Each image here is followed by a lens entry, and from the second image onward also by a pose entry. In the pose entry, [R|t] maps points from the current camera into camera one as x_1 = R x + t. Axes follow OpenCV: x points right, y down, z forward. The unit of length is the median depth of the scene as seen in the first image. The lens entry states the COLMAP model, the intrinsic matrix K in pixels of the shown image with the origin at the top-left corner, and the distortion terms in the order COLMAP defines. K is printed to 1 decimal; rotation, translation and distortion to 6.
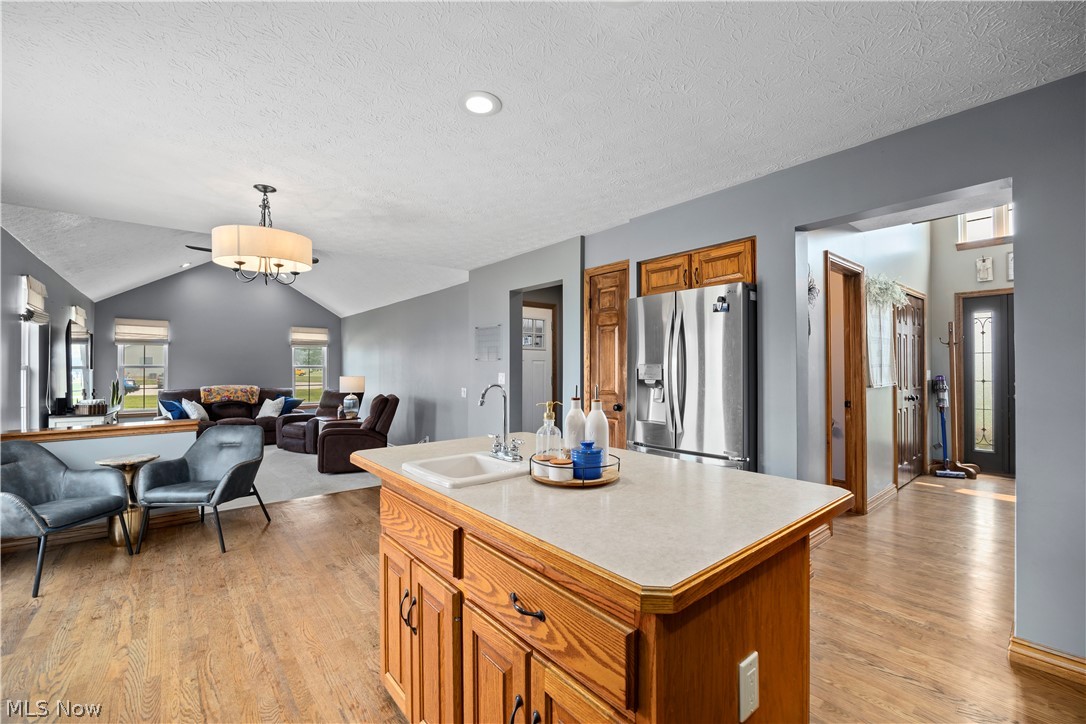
lens RADIAL K [[450.1, 0, 552.2], [0, 450.1, 365.0], [0, 0, 1]] dist [-0.000847, -0.000290]
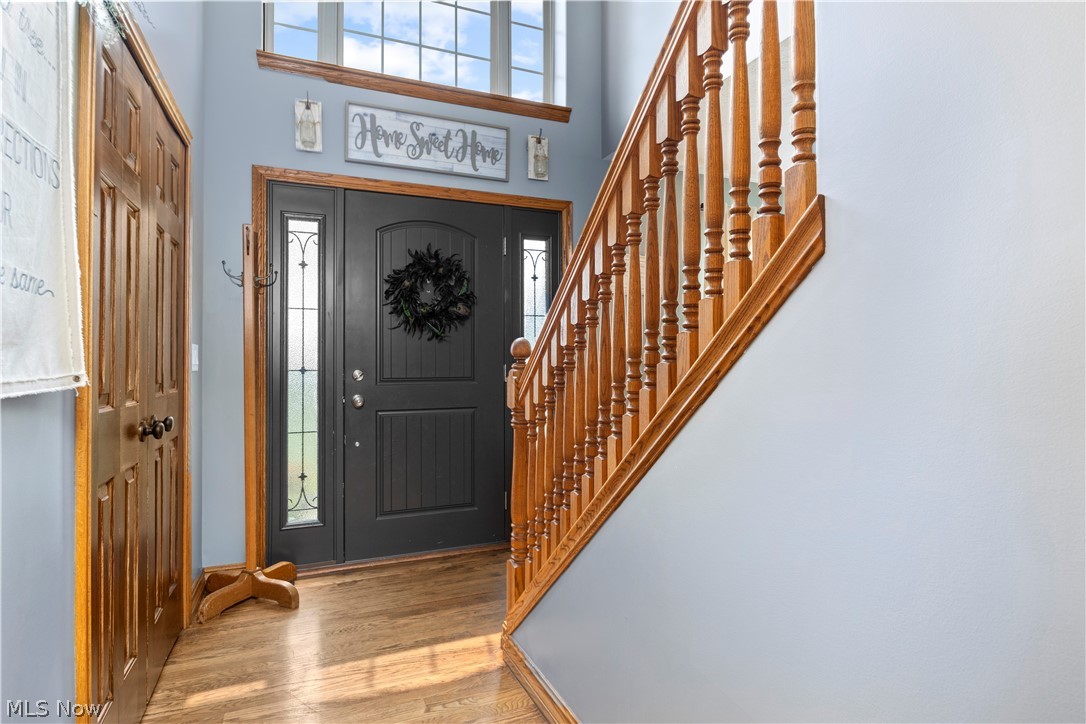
lens RADIAL K [[573.8, 0, 546.4], [0, 573.8, 356.7], [0, 0, 1]] dist [0.003502, 0.000496]
pose [[0.296325, 0.004520, 0.955076, 0.476008], [-0.010994, 0.999939, -0.001322, 0.019860], [-0.955024, -0.010109, 0.296357, 0.591996]]
